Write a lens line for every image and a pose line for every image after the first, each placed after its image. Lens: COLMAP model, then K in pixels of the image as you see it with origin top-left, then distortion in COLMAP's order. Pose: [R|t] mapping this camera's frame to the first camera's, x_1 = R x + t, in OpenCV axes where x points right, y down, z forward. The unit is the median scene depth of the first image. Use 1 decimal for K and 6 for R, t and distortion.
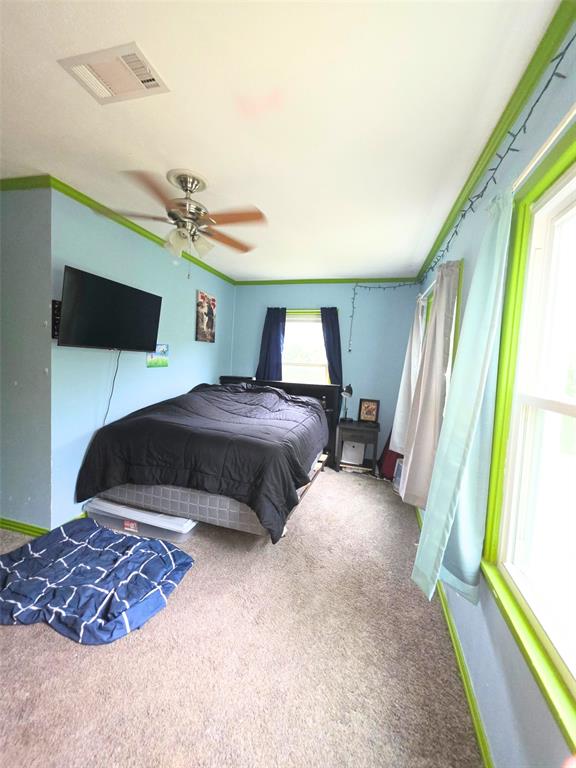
lens RADIAL K [[311.8, 0, 289.5], [0, 311.8, 382.0], [0, 0, 1]] dist [0.011234, 0.000403]
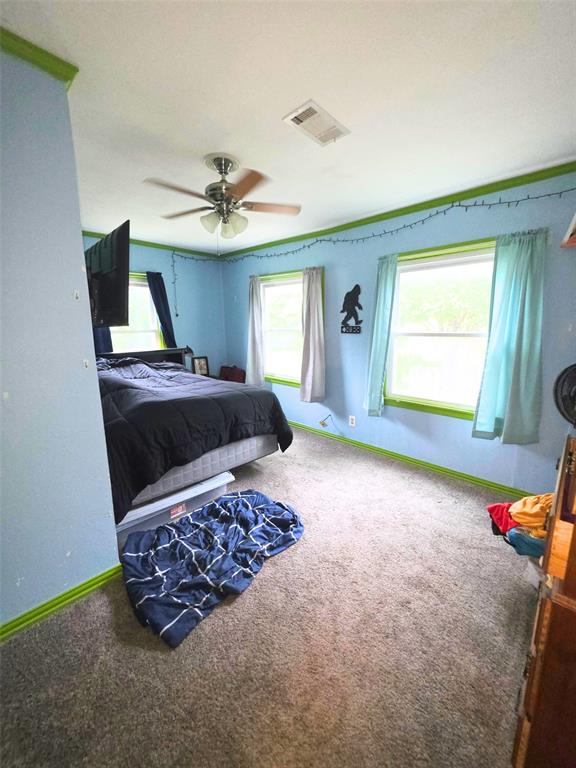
lens RADIAL K [[311.8, 0, 290.9], [0, 311.8, 382.6], [0, 0, 1]] dist [0.011234, 0.000403]
pose [[0.459748, -0.216573, 0.861236, -1.092952], [0.097985, 0.976256, 0.193190, -0.077129], [-0.882627, -0.004430, 0.470053, 0.242413]]
